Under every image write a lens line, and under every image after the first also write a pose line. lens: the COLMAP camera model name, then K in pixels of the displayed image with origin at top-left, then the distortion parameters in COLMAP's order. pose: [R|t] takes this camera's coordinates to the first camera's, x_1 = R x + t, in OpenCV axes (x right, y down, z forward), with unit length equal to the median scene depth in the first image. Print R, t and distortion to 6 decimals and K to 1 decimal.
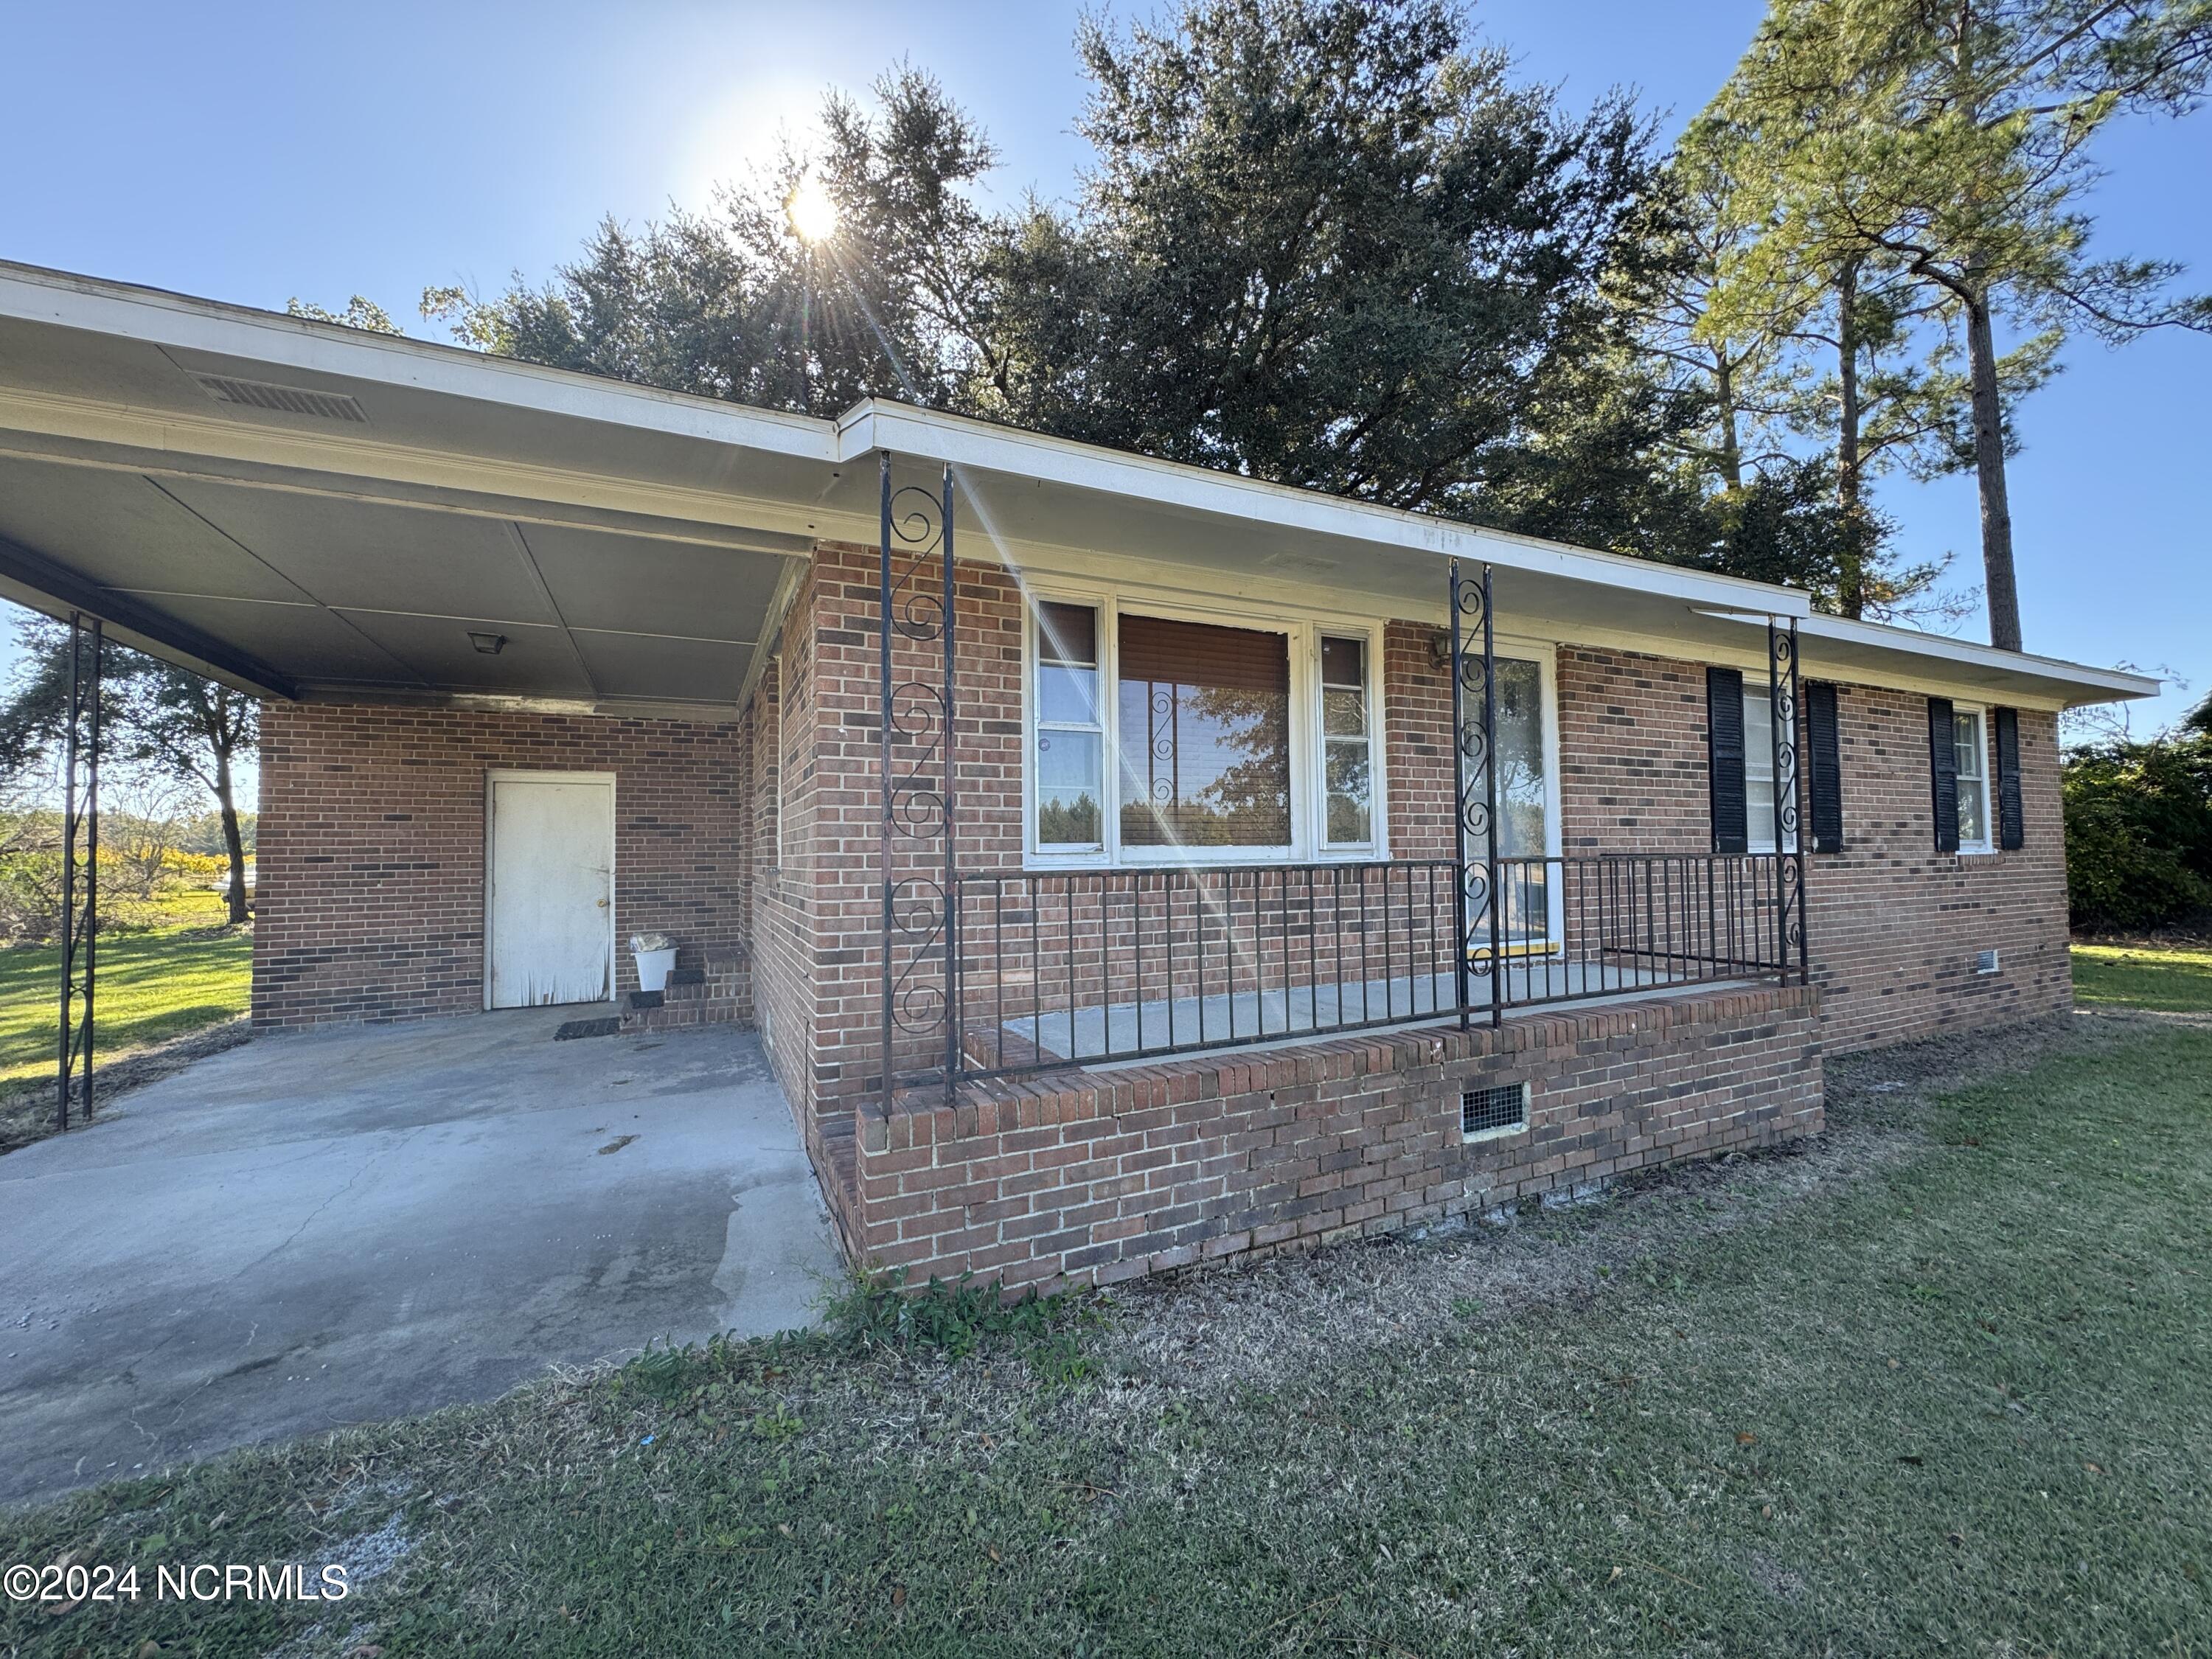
lens RADIAL K [[896.6, 0, 1106.0], [0, 896.6, 829.5], [0, 0, 1]] dist [-0.003858, -0.000275]
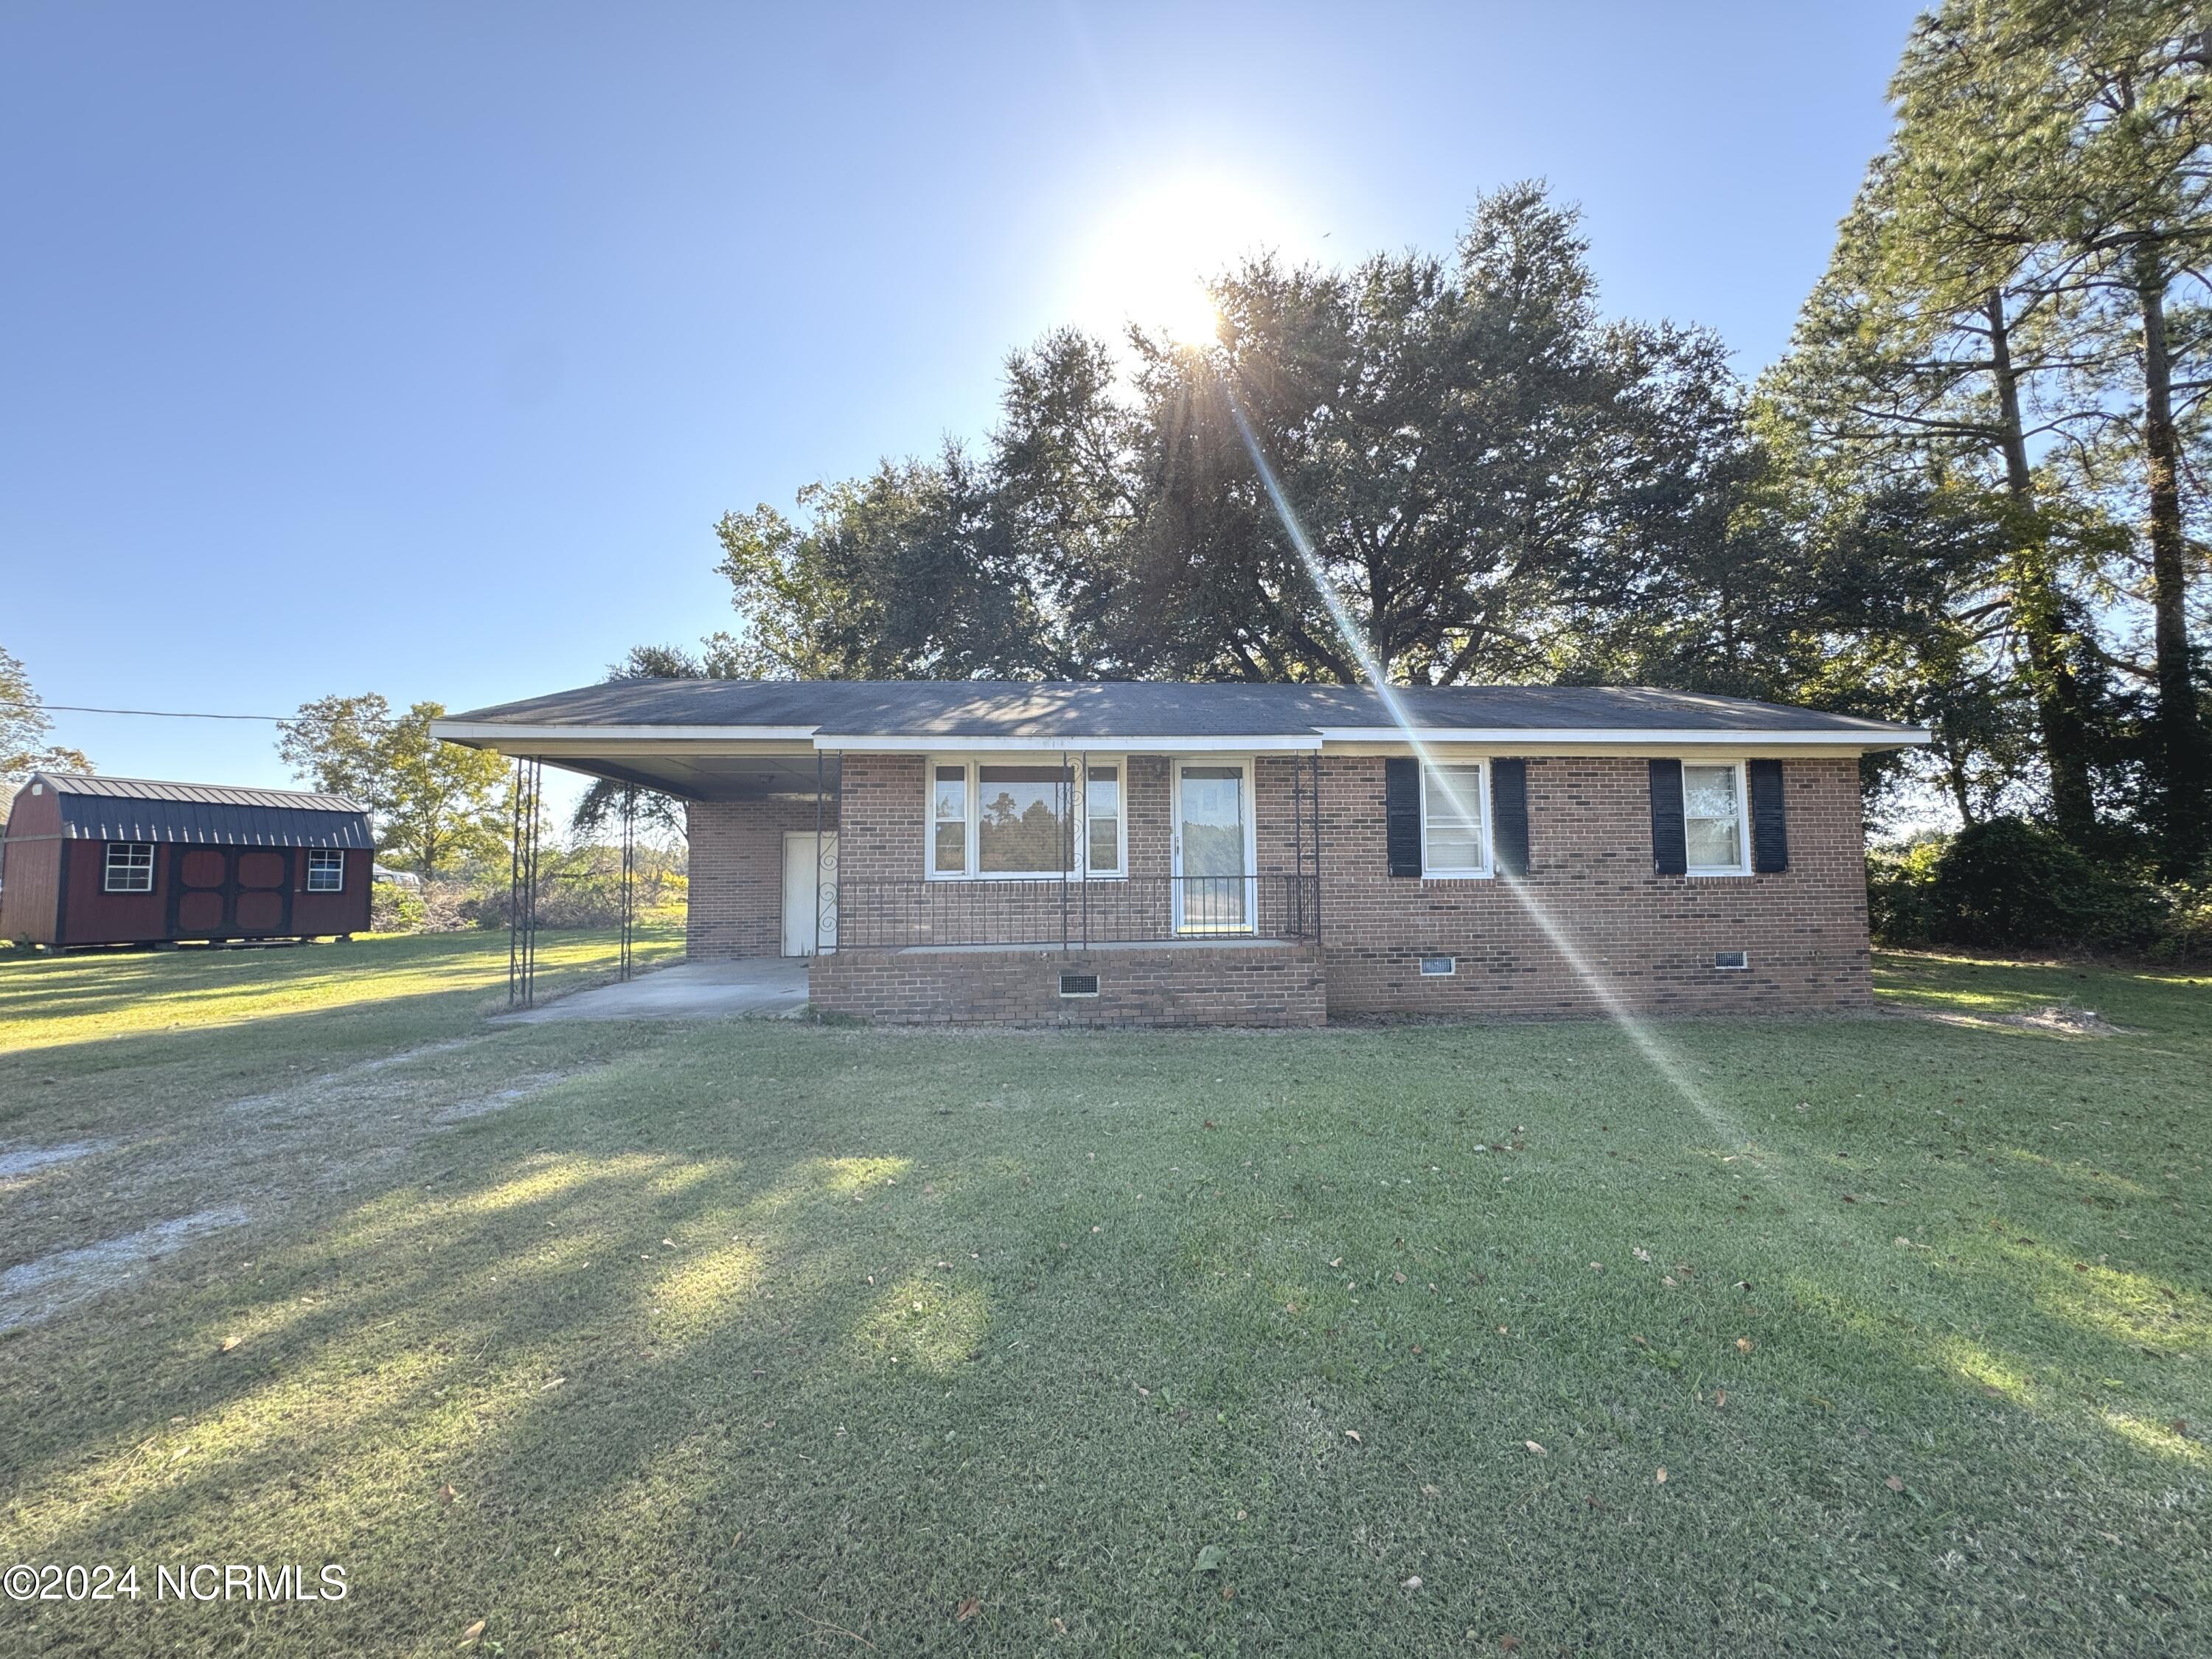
lens RADIAL K [[933.0, 0, 1106.0], [0, 933.0, 829.5], [0, 0, 1]] dist [-0.012931, 0.000245]
pose [[0.931597, -0.017591, -0.363067, 0.834618], [0.009248, 0.999652, -0.024706, -0.019506], [0.363376, 0.019658, 0.931435, -0.750247]]
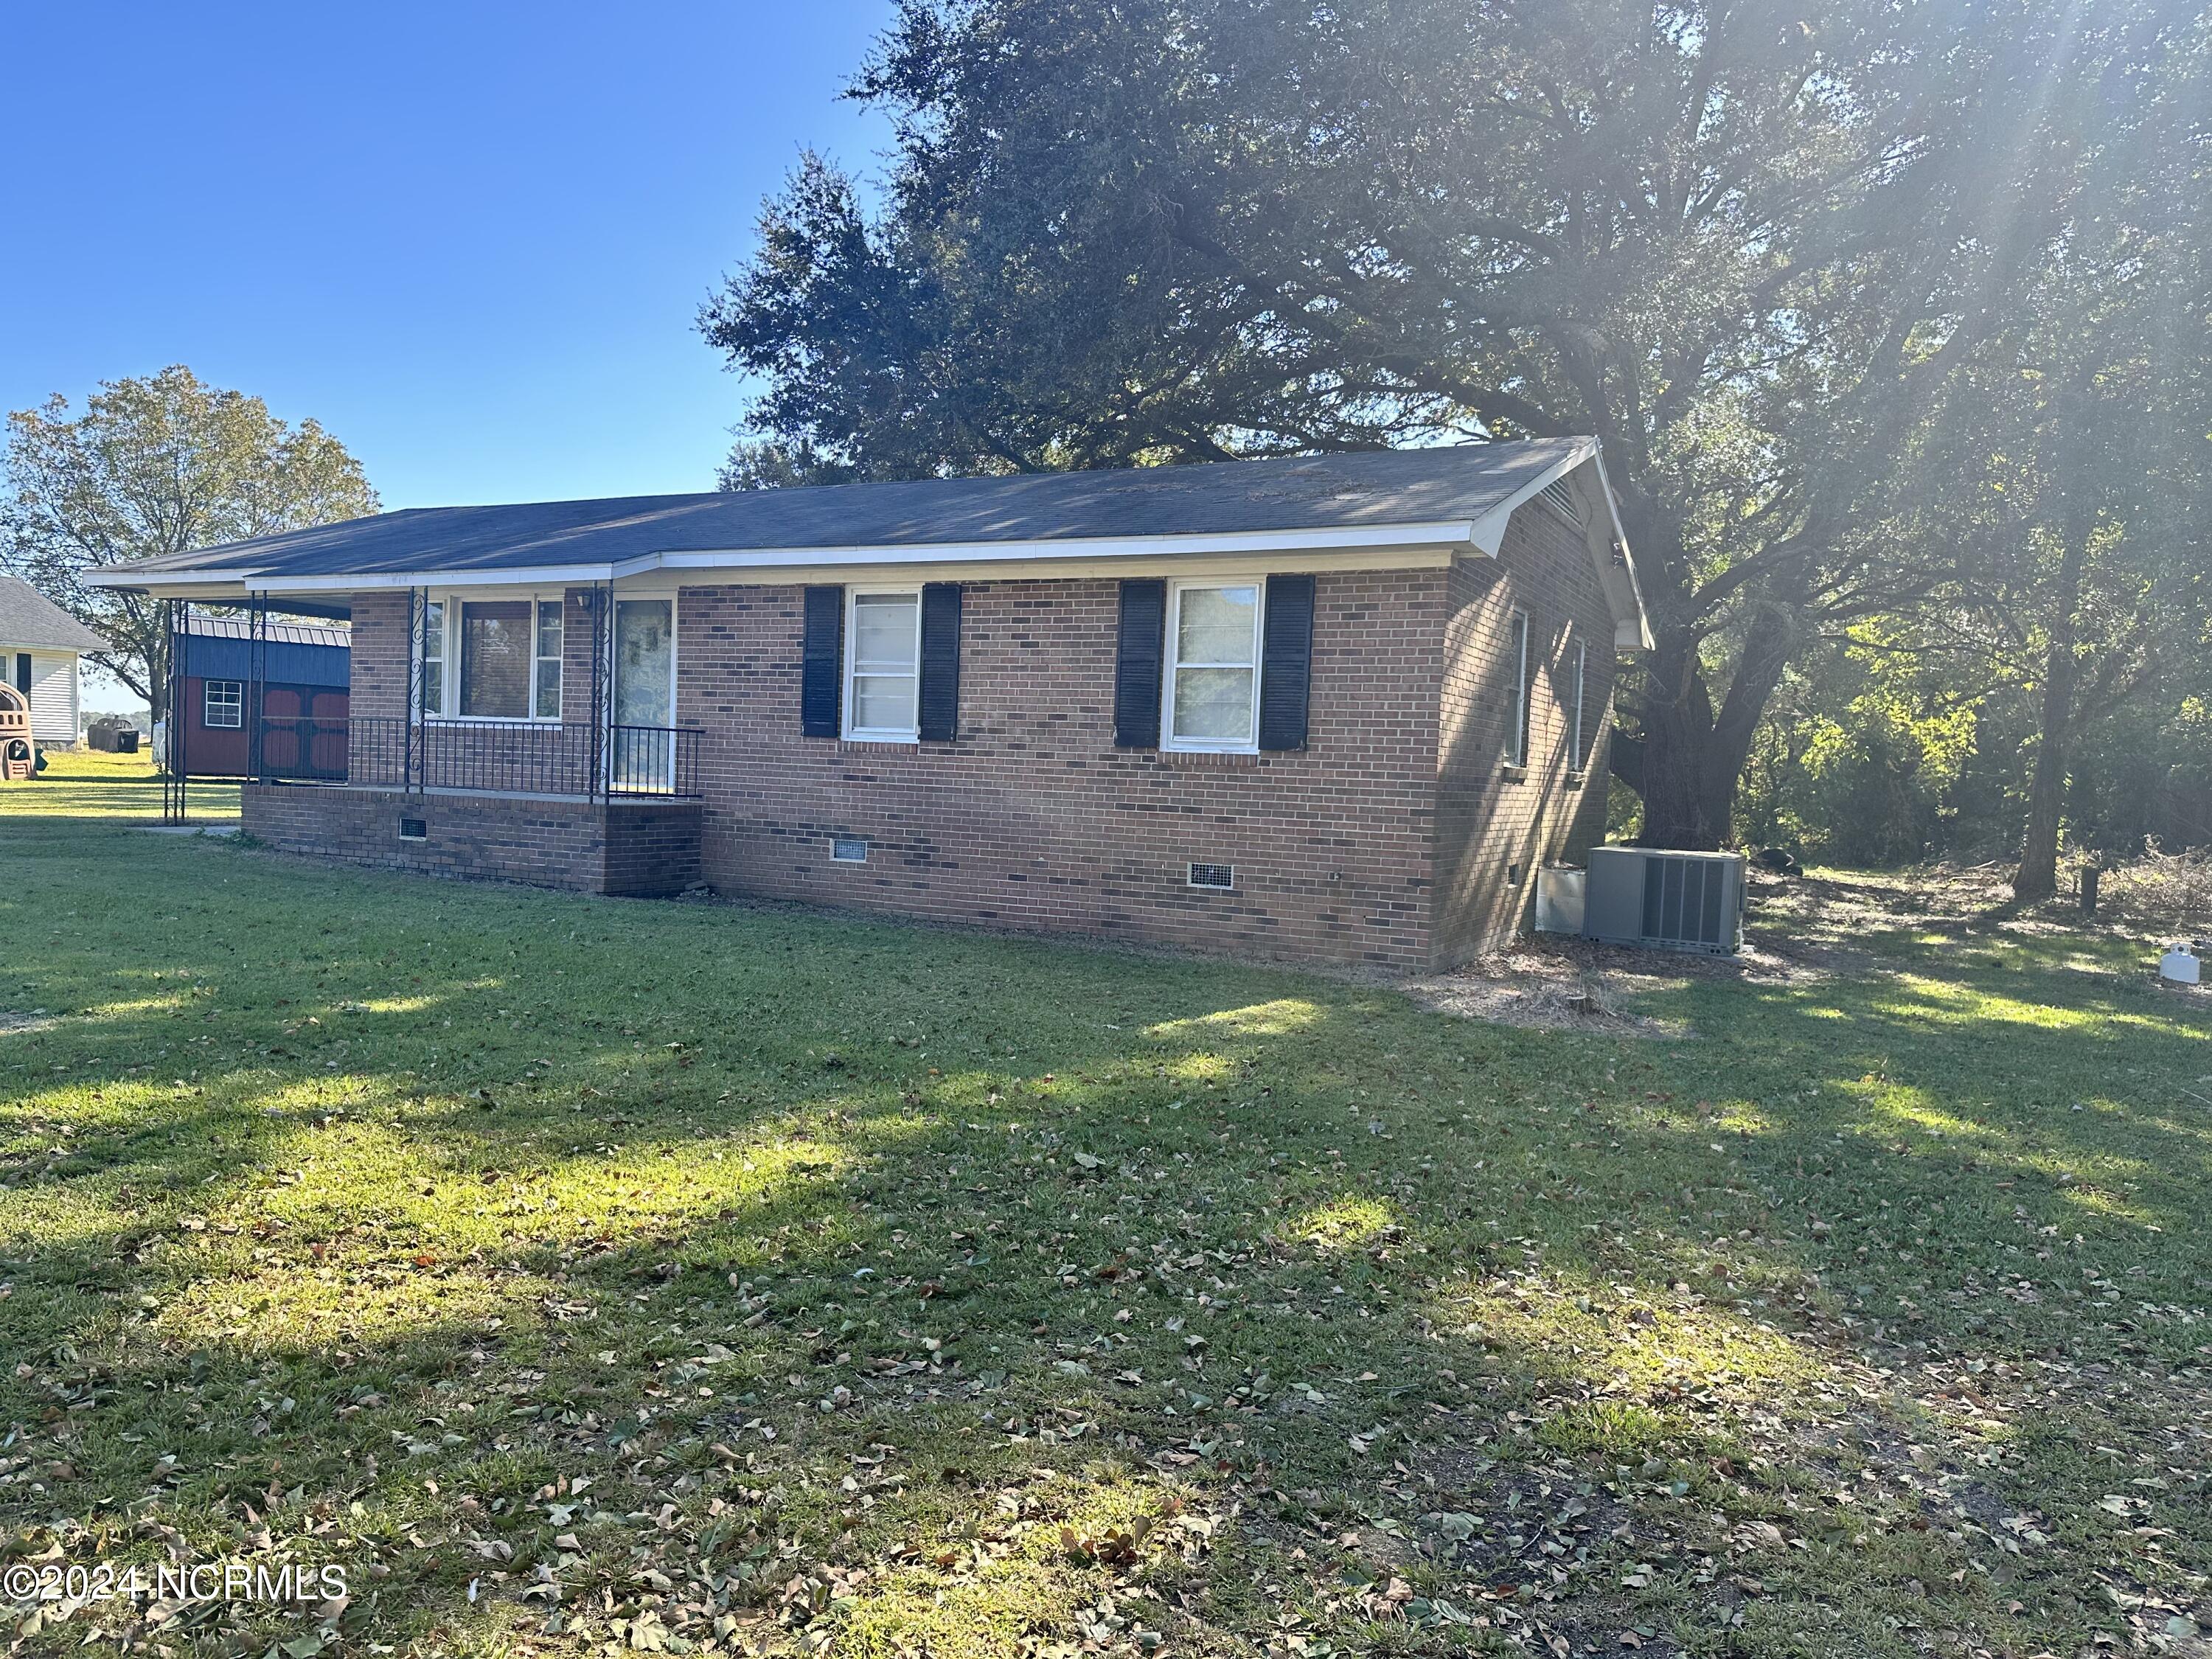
lens RADIAL K [[1572.0, 0, 1105.5], [0, 1572.0, 867.4], [0, 0, 1]] dist [0.094446, -0.000923]
pose [[0.588489, 0.082265, -0.804309, 2.862331], [-0.022429, 0.996088, 0.085470, 0.013472], [0.808194, -0.032258, 0.588032, 0.013334]]
